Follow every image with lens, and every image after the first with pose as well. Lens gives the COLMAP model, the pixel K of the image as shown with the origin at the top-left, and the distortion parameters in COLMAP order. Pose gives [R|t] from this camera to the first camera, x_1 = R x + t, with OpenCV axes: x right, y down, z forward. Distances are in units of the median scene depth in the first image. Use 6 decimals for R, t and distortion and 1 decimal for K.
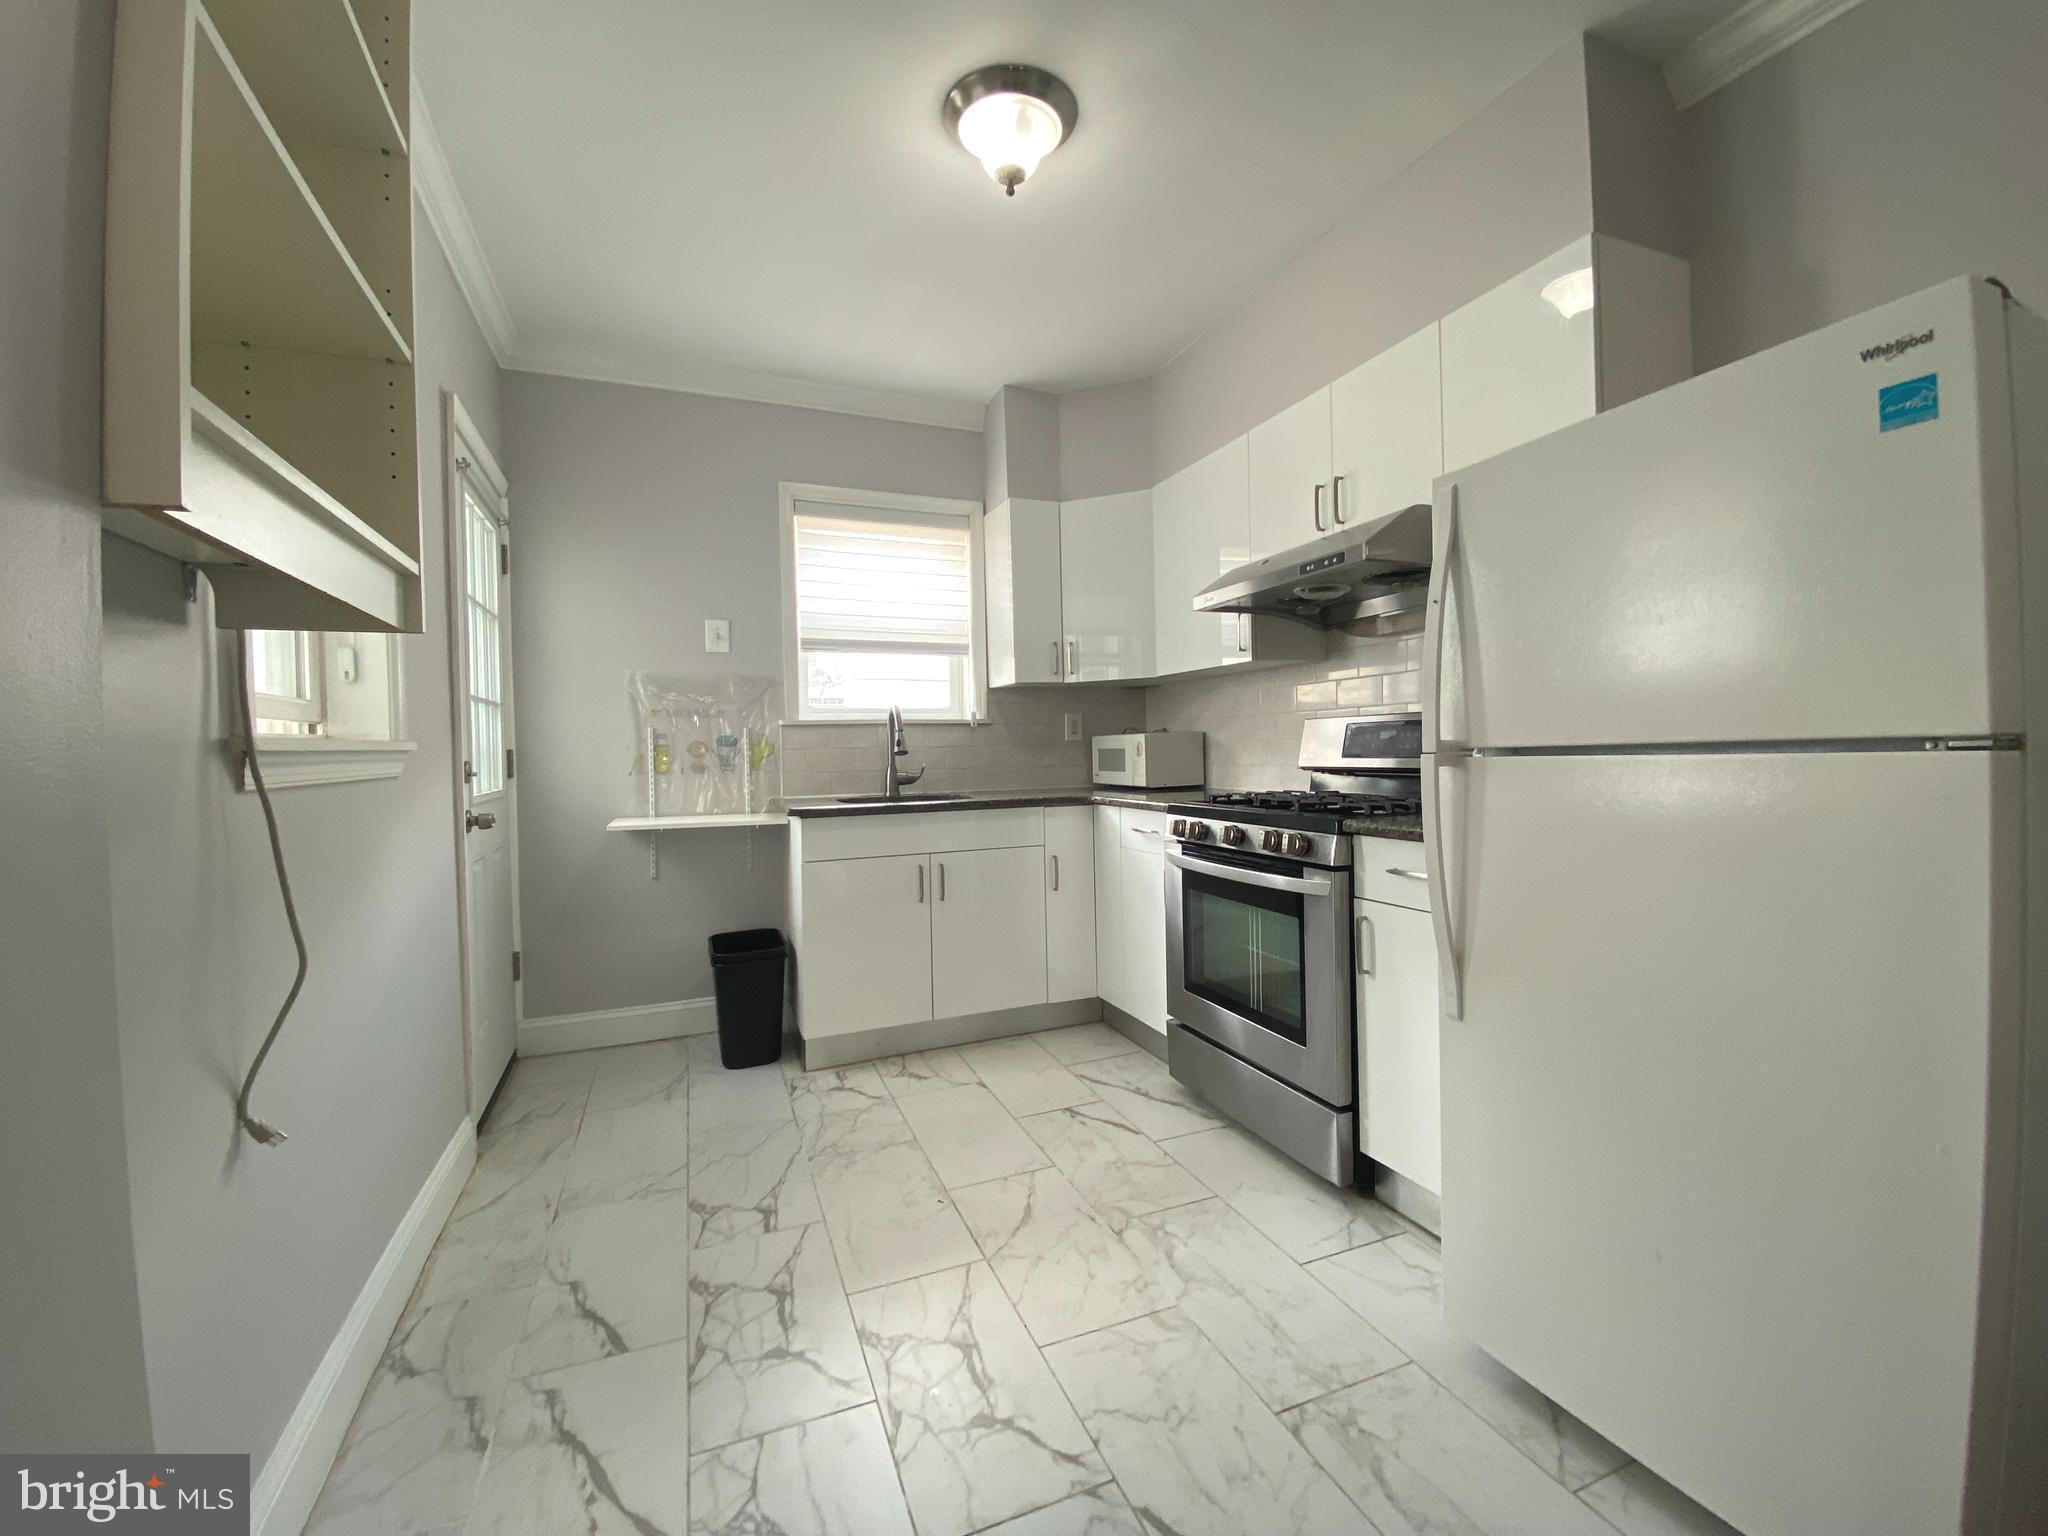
lens RADIAL K [[837.7, 0, 1036.1], [0, 837.7, 775.3], [0, 0, 1]] dist [-0.007134, -0.002355]
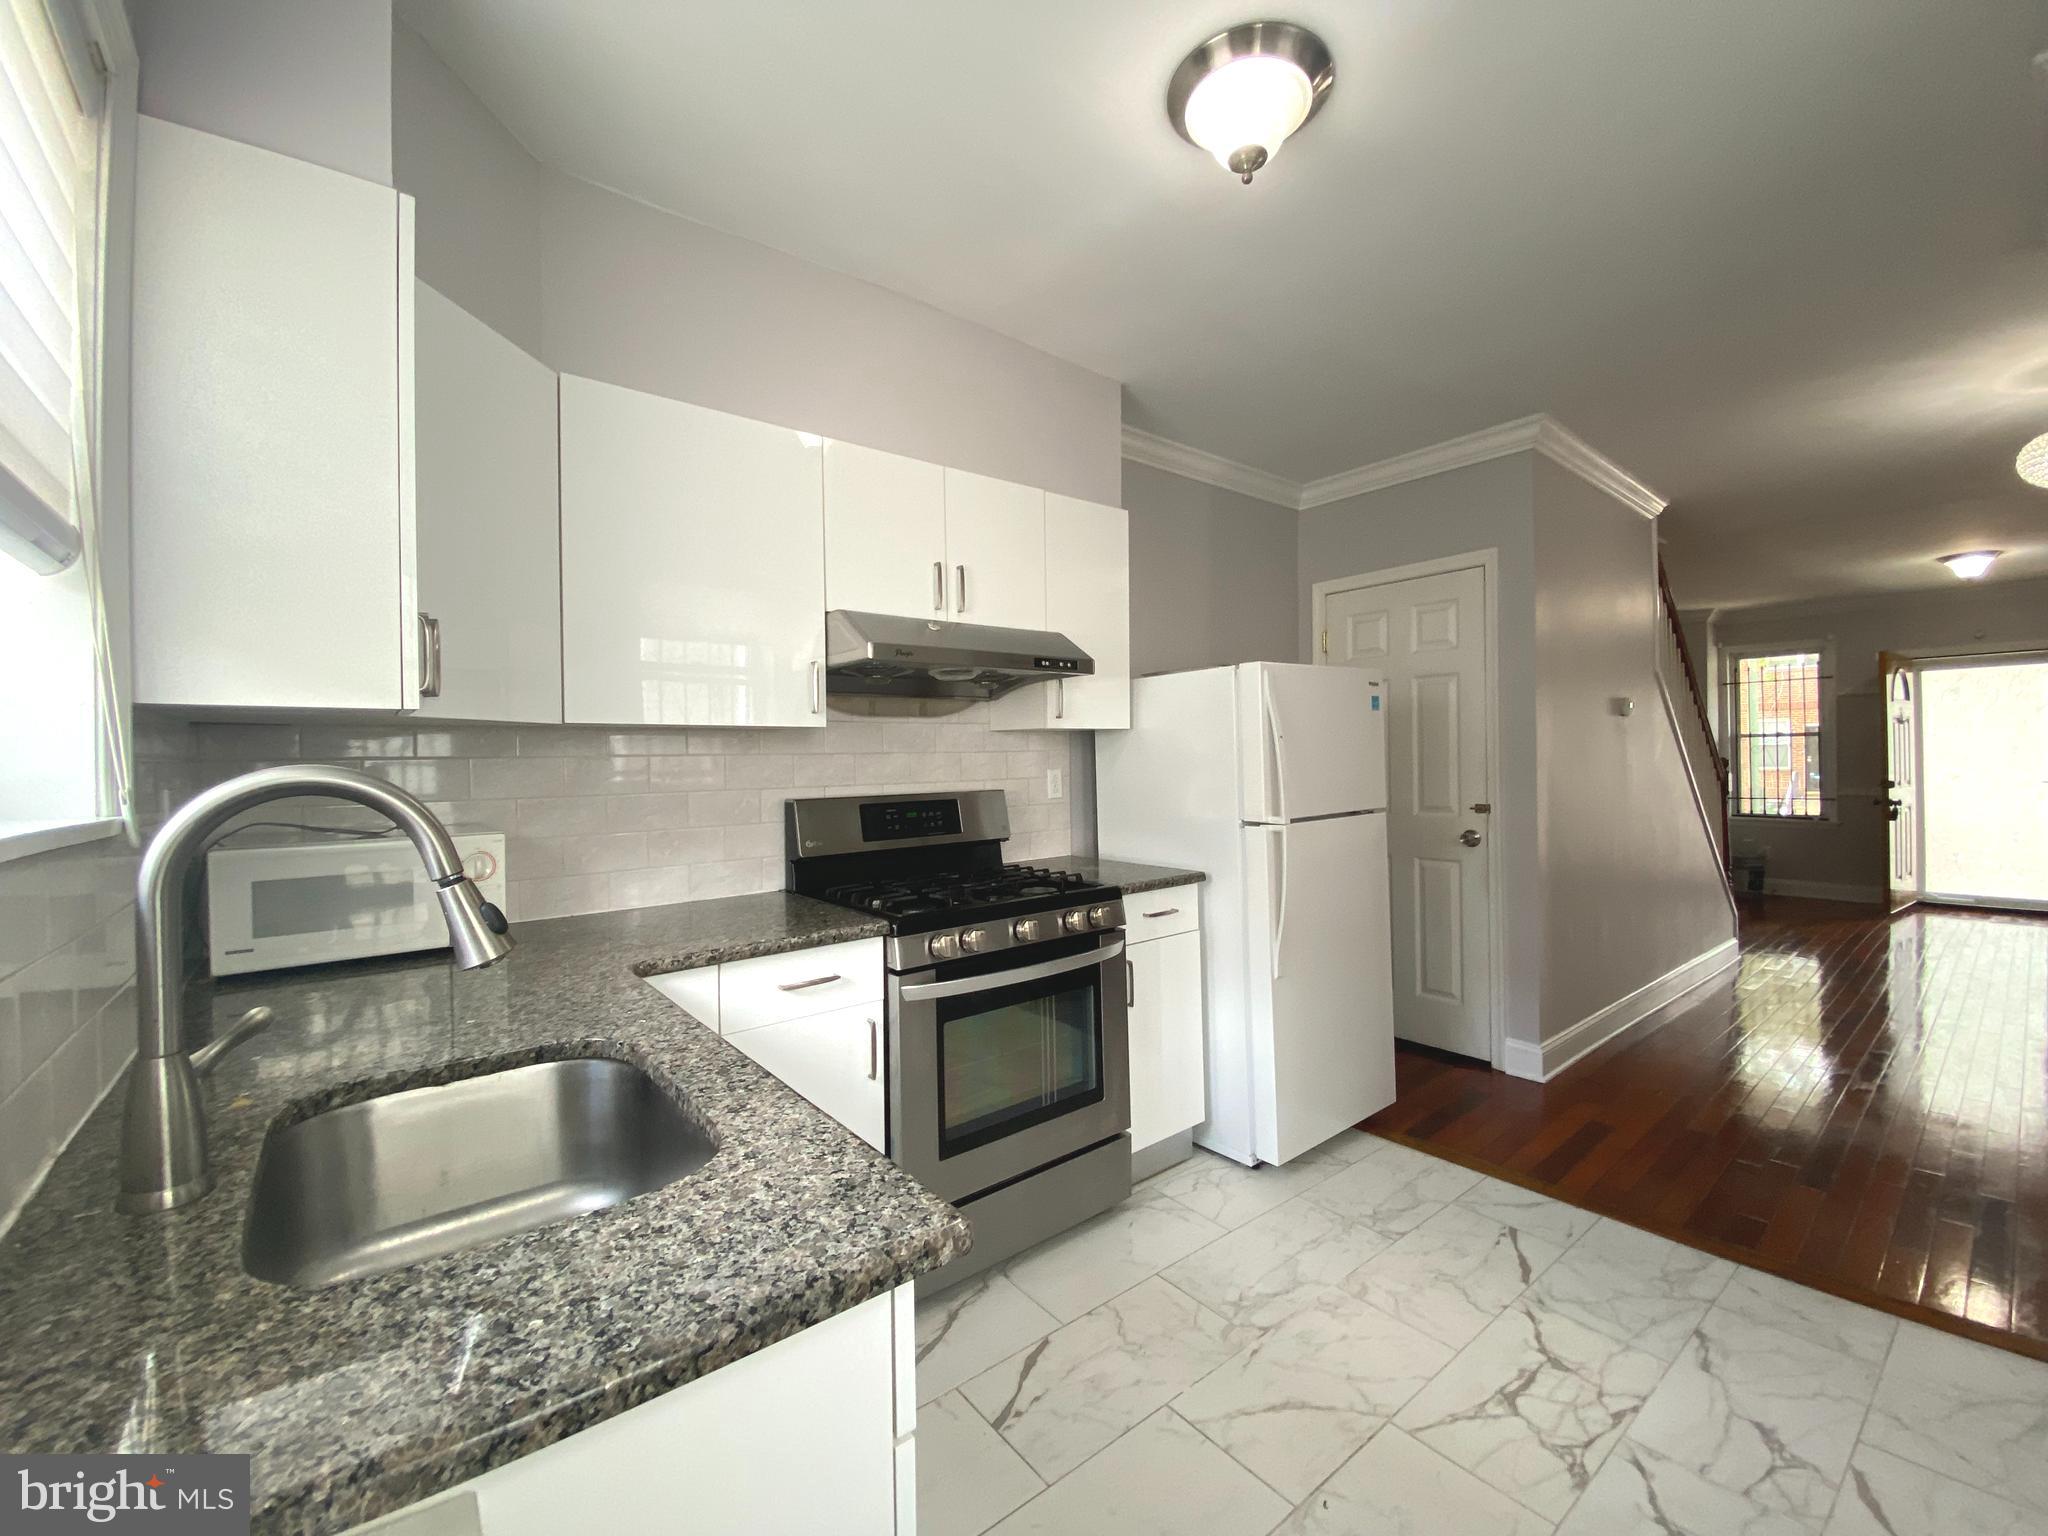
lens RADIAL K [[837.7, 0, 1014.6], [0, 837.7, 757.3], [0, 0, 1]] dist [-0.007134, -0.002355]
pose [[-0.261431, 0.014791, 0.965109, -0.573003], [0.049195, 0.998787, -0.001981, -0.106021], [-0.963968, 0.046961, -0.261841, 1.097142]]
